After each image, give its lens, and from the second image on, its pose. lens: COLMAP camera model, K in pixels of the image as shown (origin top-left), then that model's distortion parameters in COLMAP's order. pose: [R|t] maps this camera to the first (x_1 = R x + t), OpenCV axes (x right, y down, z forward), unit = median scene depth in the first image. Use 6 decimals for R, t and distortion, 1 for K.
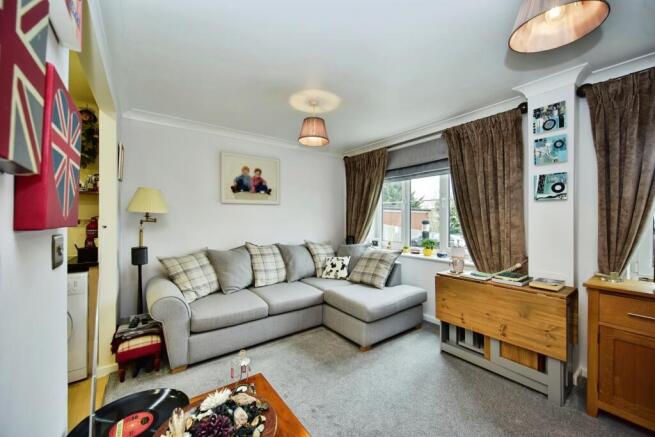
lens RADIAL K [[255.7, 0, 328.6], [0, 255.7, 220.2], [0, 0, 1]] dist [-0.000691, -0.000099]
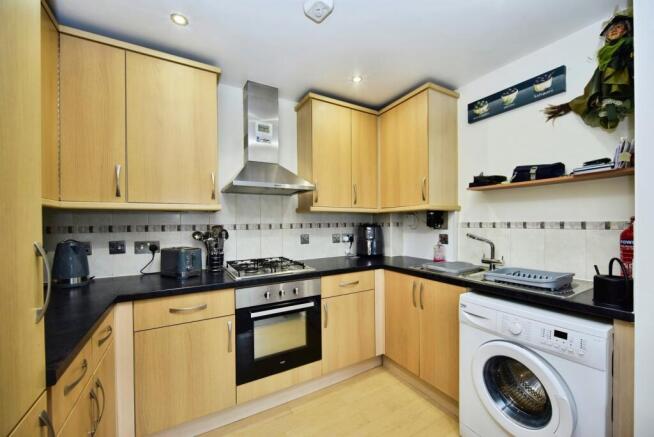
lens RADIAL K [[261.2, 0, 327.5], [0, 261.2, 221.9], [0, 0, 1]] dist [0.002132, 0.000131]
pose [[-0.096727, 0.000712, -0.995311, -0.297156], [0.003450, 0.999994, 0.000380, -0.004584], [0.995305, -0.003397, -0.096729, 0.391878]]
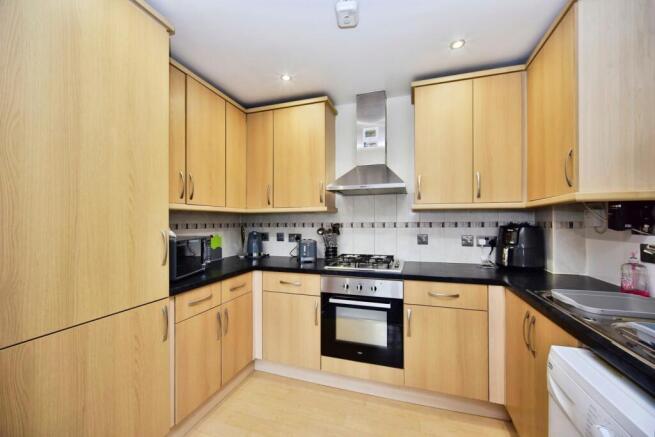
lens RADIAL K [[255.7, 0, 328.6], [0, 255.7, 220.2], [0, 0, 1]] dist [-0.000691, -0.000099]
pose [[-0.809881, 0.000748, -0.586594, -0.475508], [0.001716, 0.999998, -0.001093, -0.005553], [0.586592, -0.001892, -0.809880, 0.724925]]
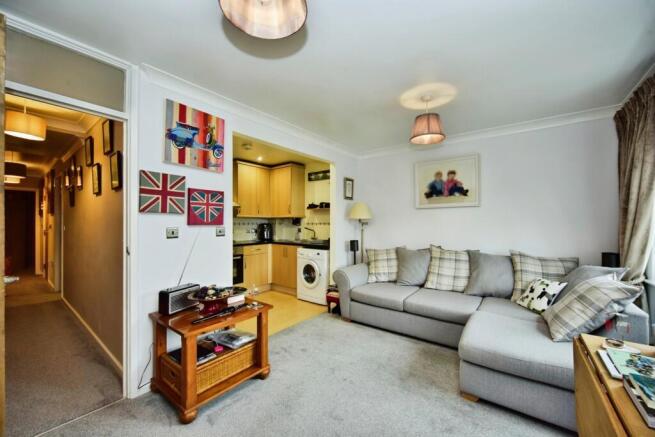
lens RADIAL K [[255.7, 0, 328.6], [0, 255.7, 220.2], [0, 0, 1]] dist [-0.000691, -0.000099]
pose [[0.285392, -0.008556, -0.958373, 0.683445], [-0.004211, 0.999939, -0.010181, -0.002084], [0.958402, 0.006941, 0.285339, 0.357149]]
